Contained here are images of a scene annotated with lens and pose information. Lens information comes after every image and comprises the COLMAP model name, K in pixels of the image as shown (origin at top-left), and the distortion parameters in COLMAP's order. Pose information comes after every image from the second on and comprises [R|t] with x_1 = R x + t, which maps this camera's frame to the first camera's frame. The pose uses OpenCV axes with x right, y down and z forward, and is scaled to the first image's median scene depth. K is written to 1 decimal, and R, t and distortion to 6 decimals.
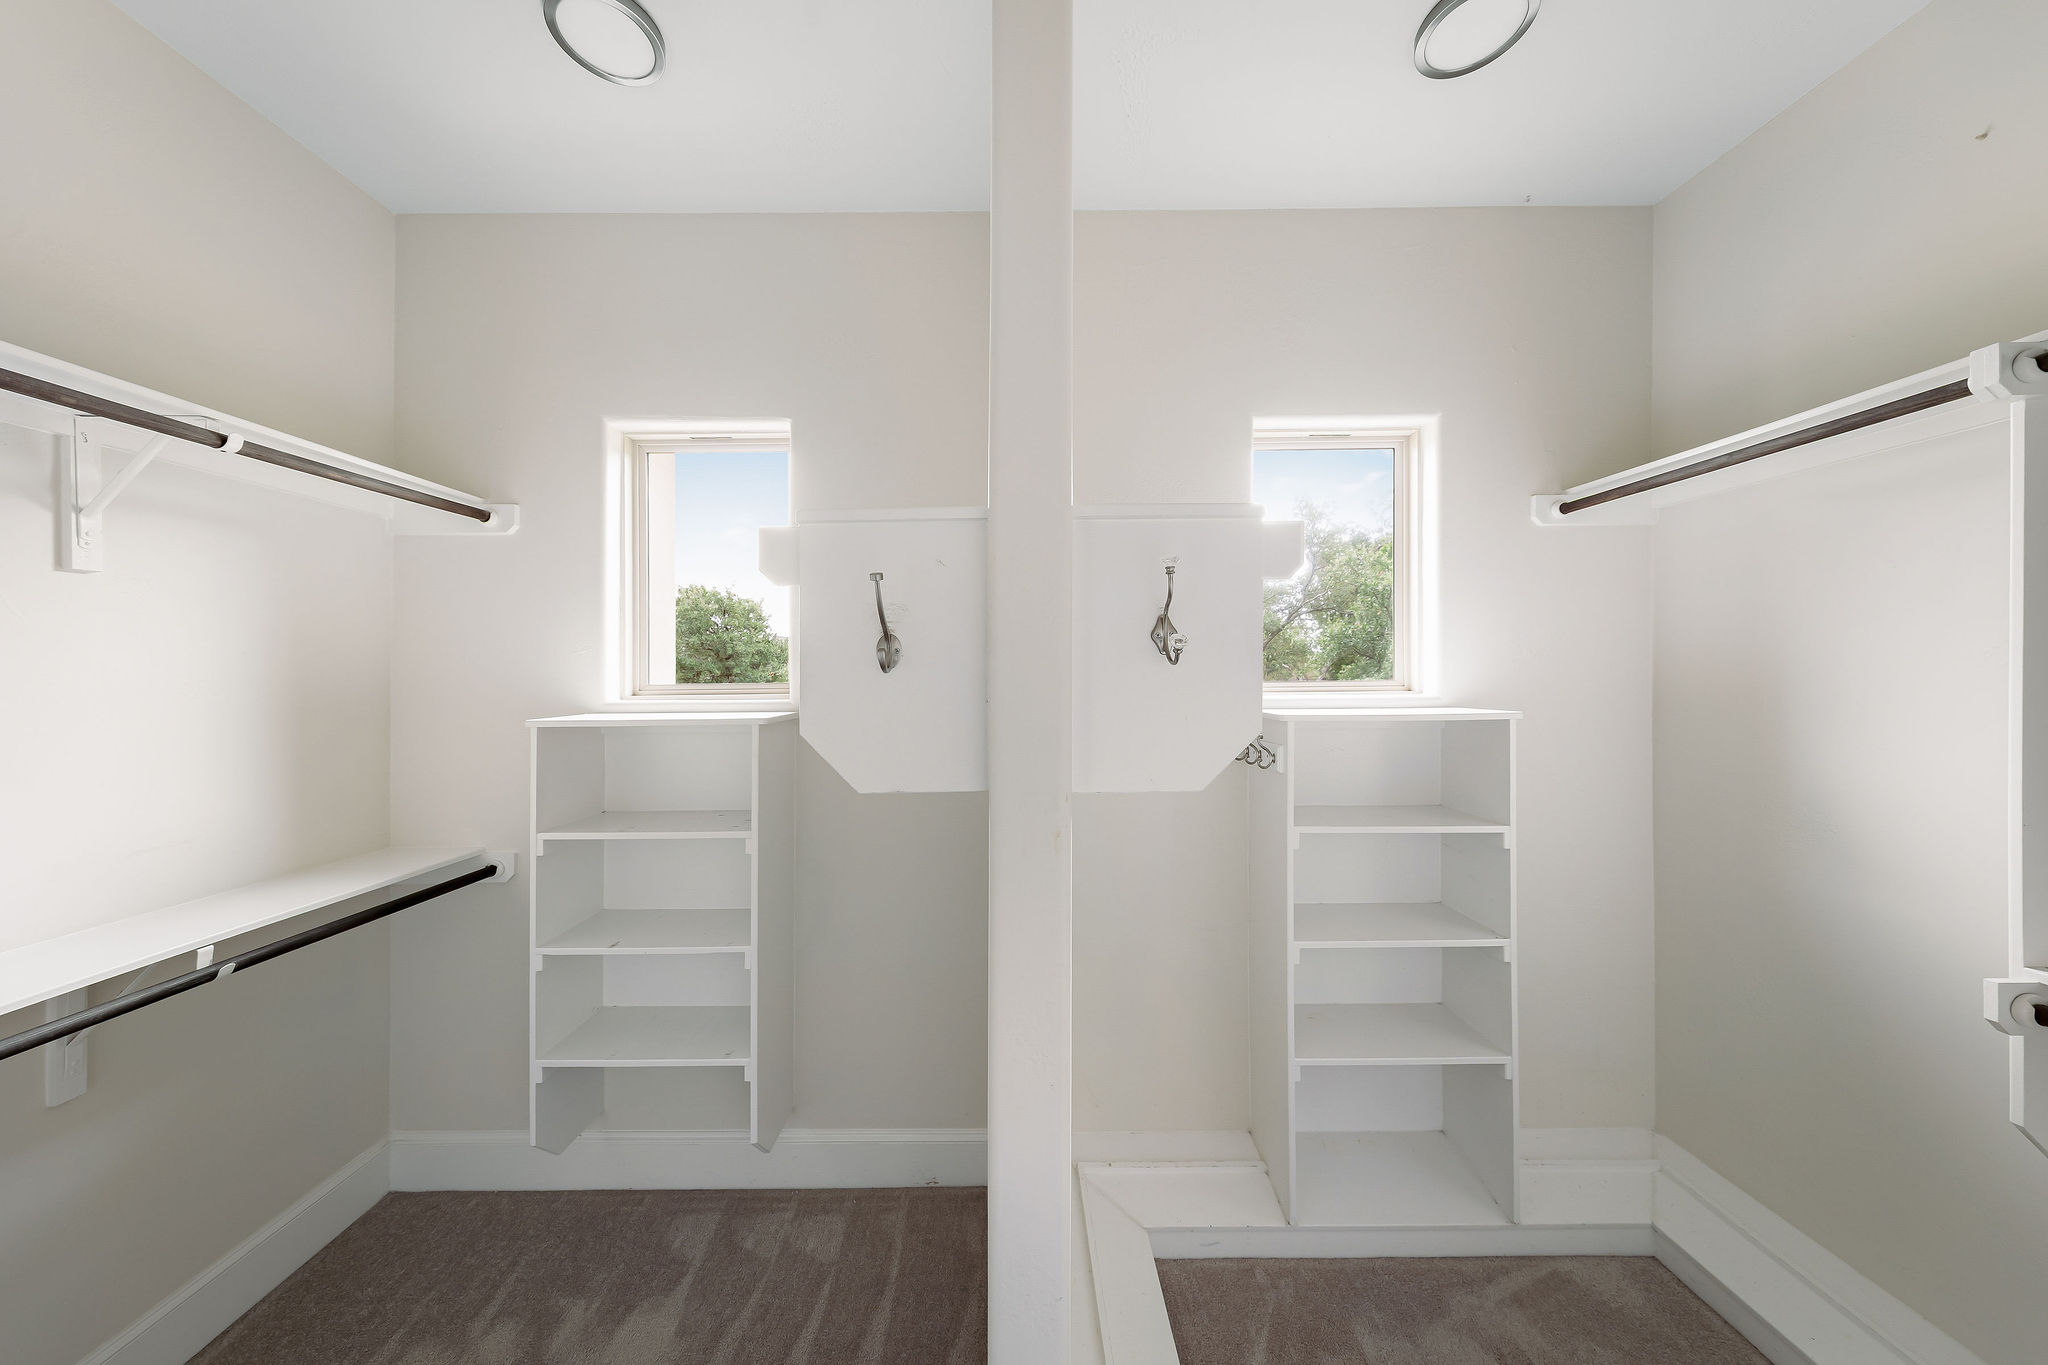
lens RADIAL K [[651.1, 0, 1020.0], [0, 651.1, 677.7], [0, 0, 1]] dist [-0.002114, -0.000320]
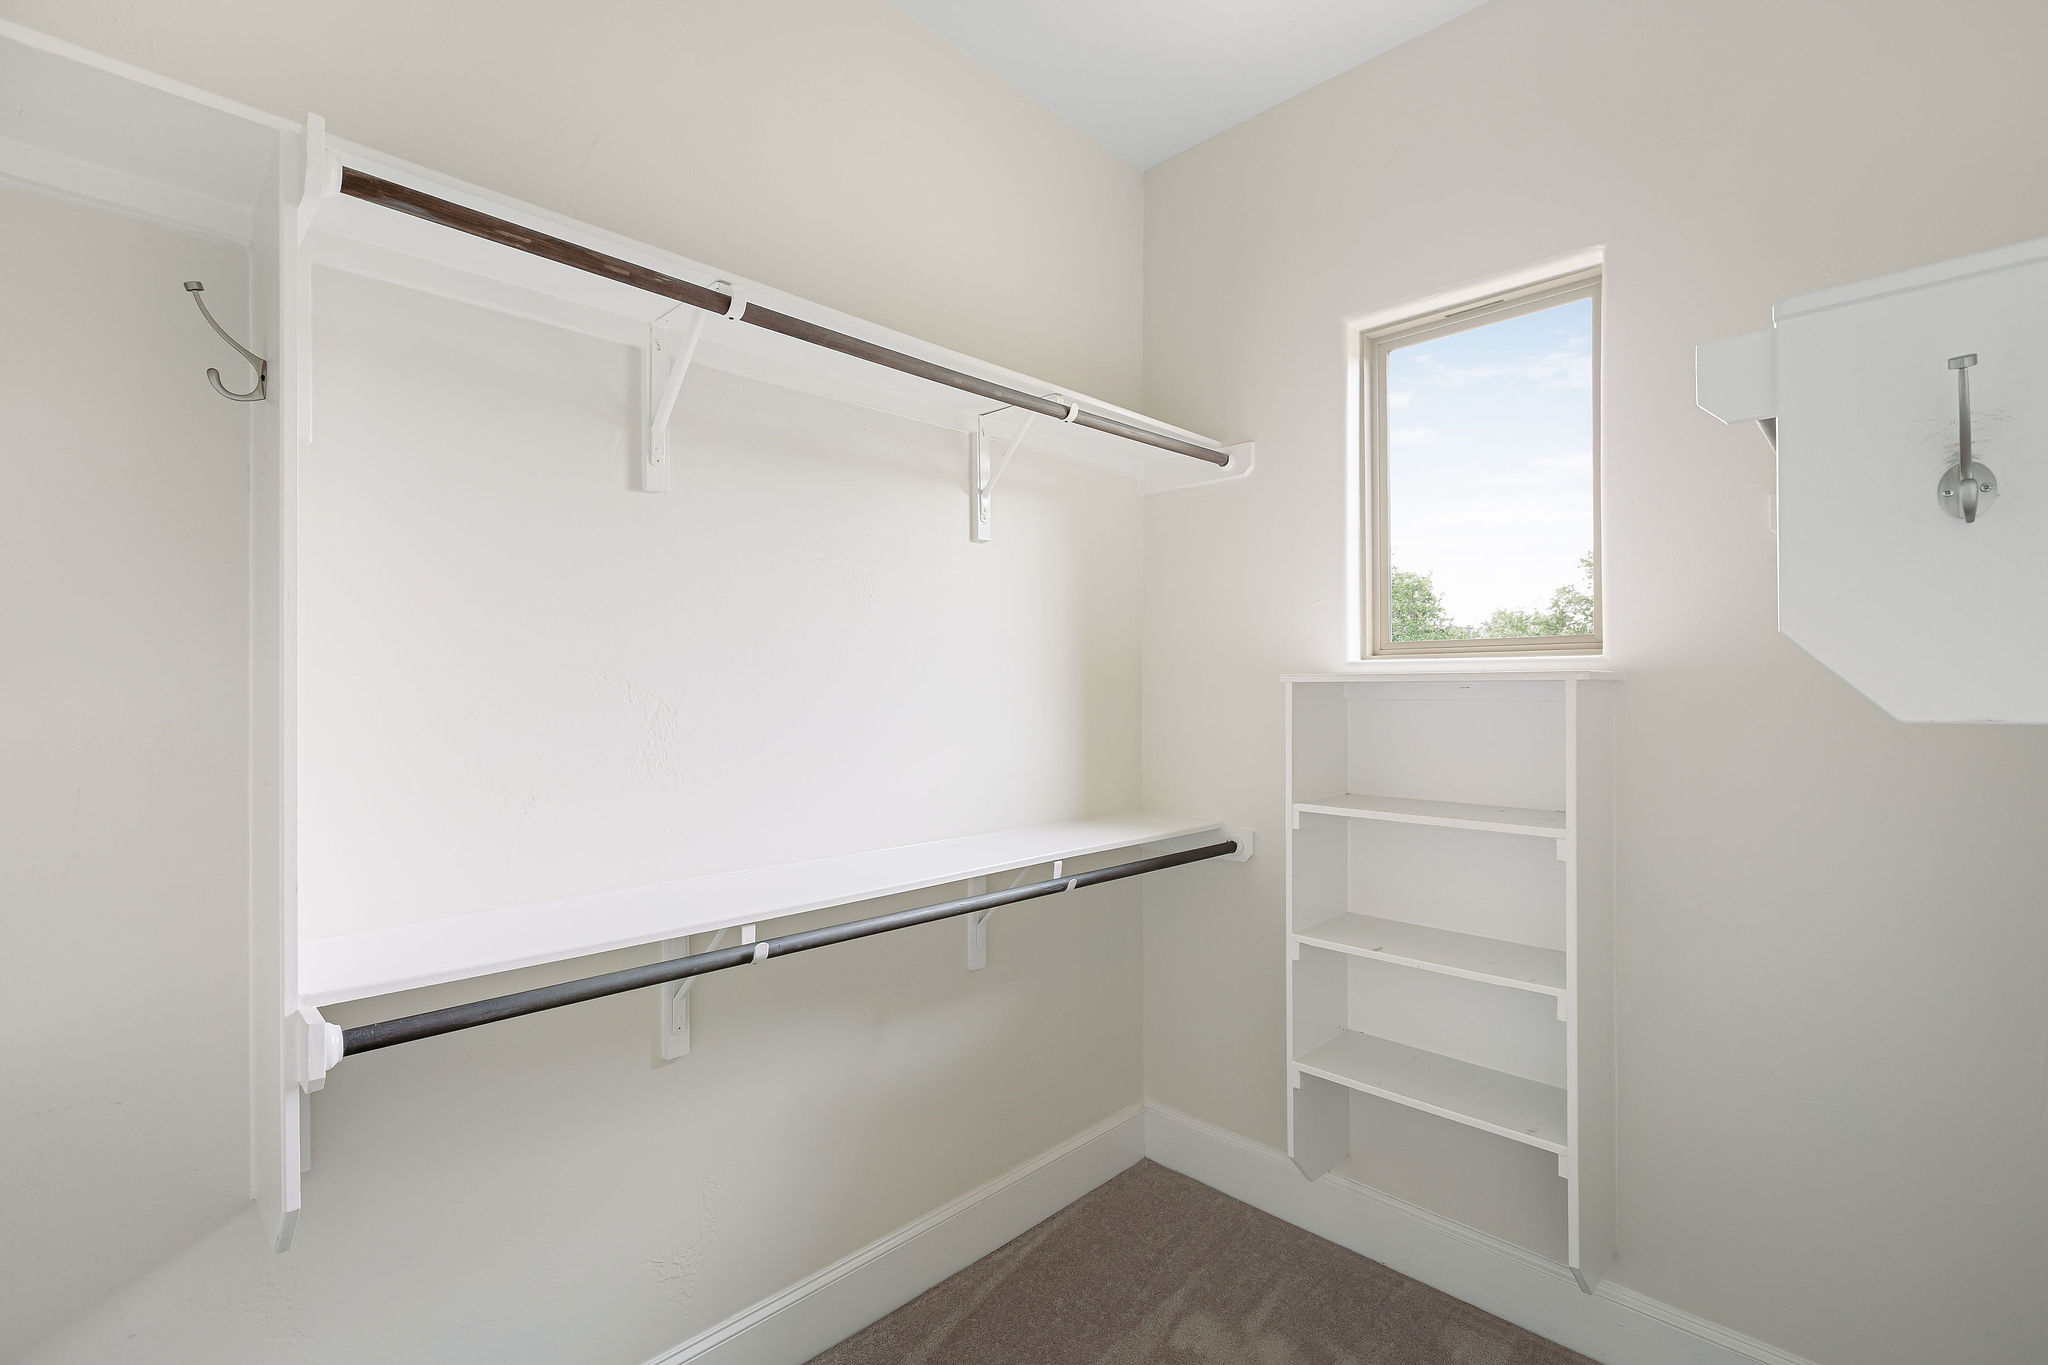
lens RADIAL K [[920.9, 0, 1022.8], [0, 920.9, 681.2], [0, 0, 1]] dist [-0.002947, -0.001247]
pose [[0.704555, -0.000416, -0.709649, -0.119537], [-0.003513, 0.999986, -0.004074, 0.081364], [0.709640, 0.005364, 0.704544, -0.132317]]
